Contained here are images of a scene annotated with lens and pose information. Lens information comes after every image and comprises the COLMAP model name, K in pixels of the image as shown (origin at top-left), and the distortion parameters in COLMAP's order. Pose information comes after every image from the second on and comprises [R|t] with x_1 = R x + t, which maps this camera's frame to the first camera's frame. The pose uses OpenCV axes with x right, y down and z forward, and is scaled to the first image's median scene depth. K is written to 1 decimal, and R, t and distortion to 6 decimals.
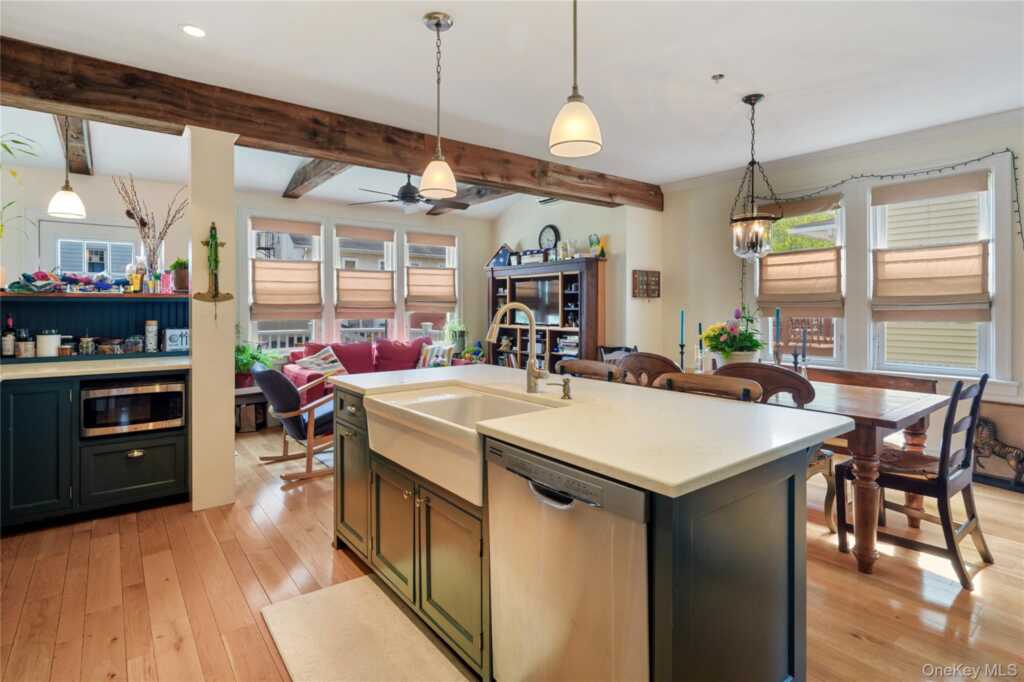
lens RADIAL K [[509.3, 0, 503.9], [0, 509.3, 311.5], [0, 0, 1]] dist [0.001776, 0.001473]
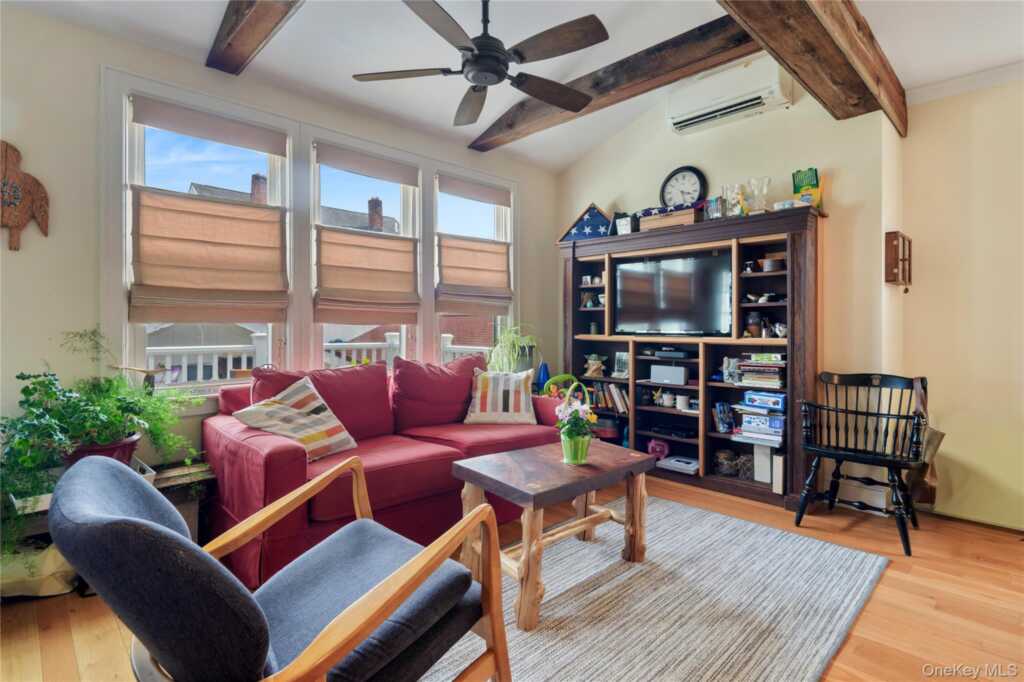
lens RADIAL K [[509.3, 0, 510.9], [0, 509.3, 322.1], [0, 0, 1]] dist [0.001776, 0.001473]
pose [[0.992376, 0.003424, 0.123198, -0.210771], [-0.001610, 0.999889, -0.014817, 0.023360], [-0.123235, 0.014505, 0.992272, 0.497799]]
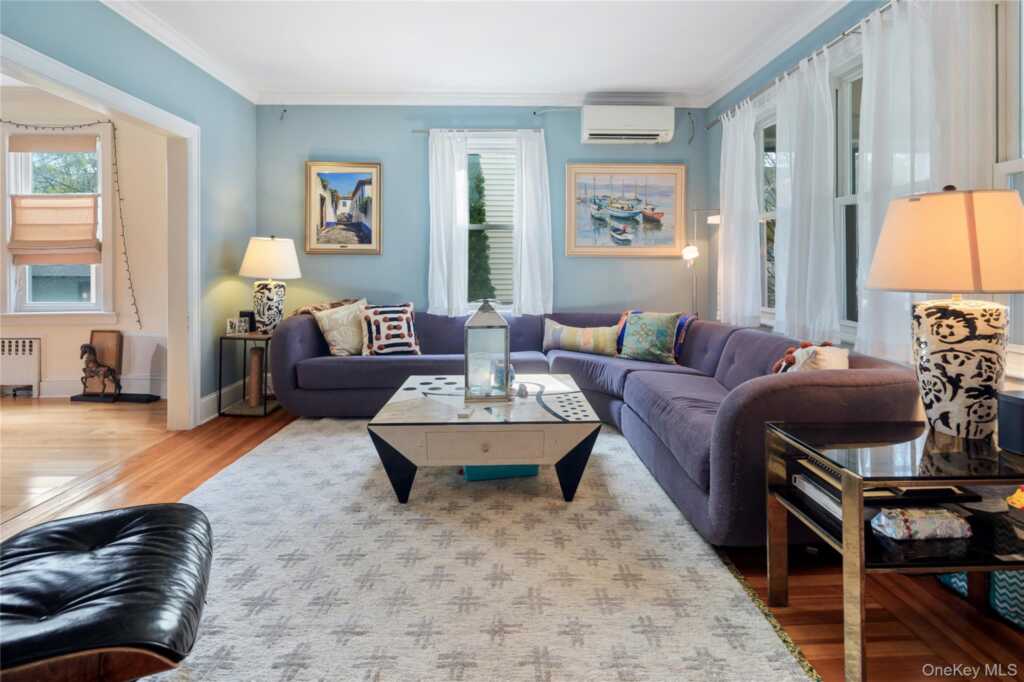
lens RADIAL K [[509.3, 0, 505.4], [0, 509.3, 273.6], [0, 0, 1]] dist [0.001776, 0.001473]
pose [[0.589138, -0.003486, 0.808025, 0.356358], [0.005505, 0.999985, 0.000301, 0.031953], [-0.808014, 0.004271, 0.589148, -0.302952]]
